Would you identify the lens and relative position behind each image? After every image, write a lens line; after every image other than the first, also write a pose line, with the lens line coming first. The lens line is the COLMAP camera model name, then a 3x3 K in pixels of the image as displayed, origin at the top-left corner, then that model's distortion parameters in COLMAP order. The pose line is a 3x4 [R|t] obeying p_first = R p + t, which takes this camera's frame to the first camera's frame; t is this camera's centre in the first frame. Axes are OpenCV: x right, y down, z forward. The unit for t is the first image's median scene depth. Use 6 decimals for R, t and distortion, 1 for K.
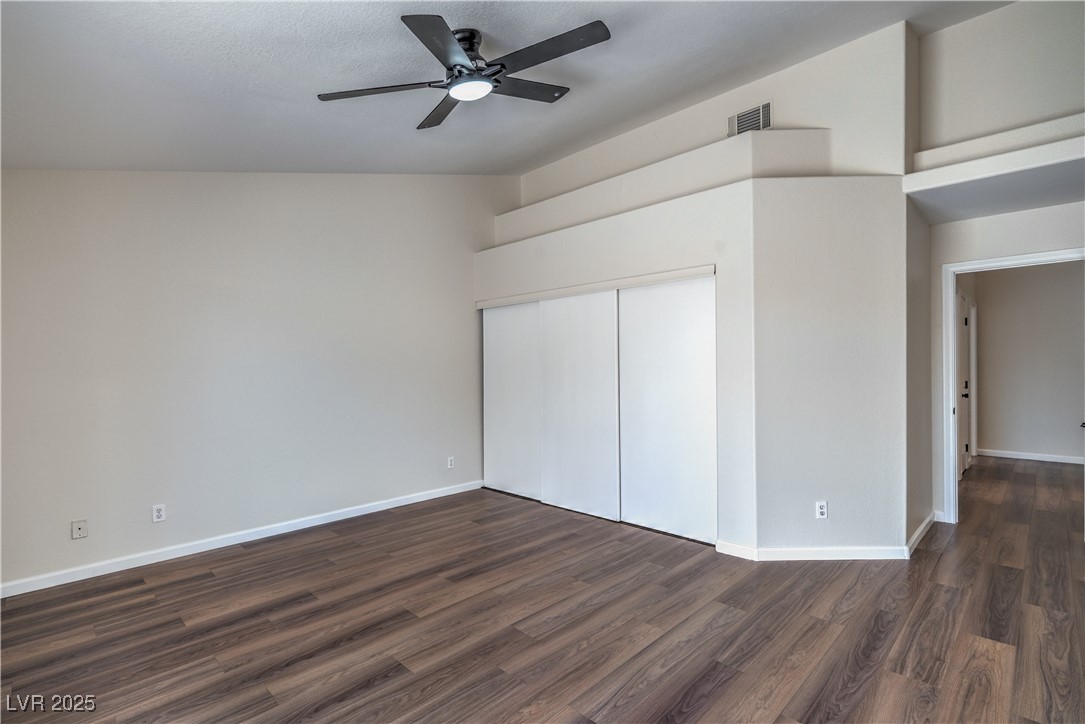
lens RADIAL K [[499.9, 0, 541.3], [0, 499.9, 365.2], [0, 0, 1]] dist [0.001995, 0.001605]
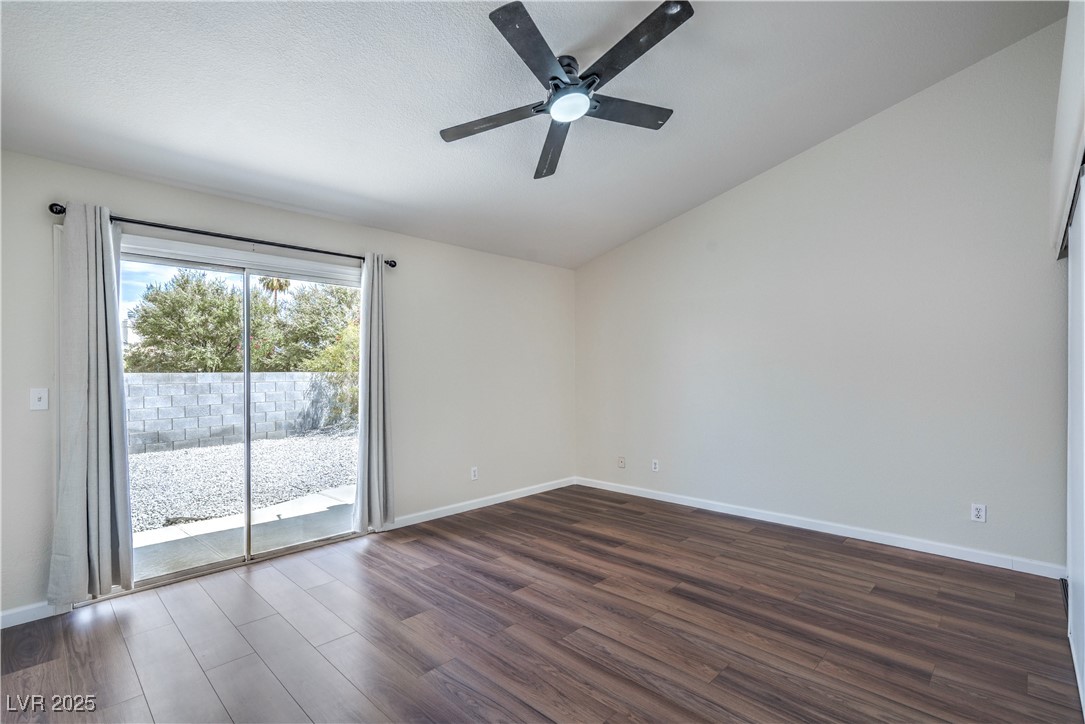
lens RADIAL K [[499.9, 0, 543.5], [0, 499.9, 366.6], [0, 0, 1]] dist [0.001995, 0.001605]
pose [[0.019105, 0.002788, -0.999814, 0.733874], [0.010080, 0.999945, 0.002981, 0.003034], [0.999767, -0.010135, 0.019076, 0.719940]]
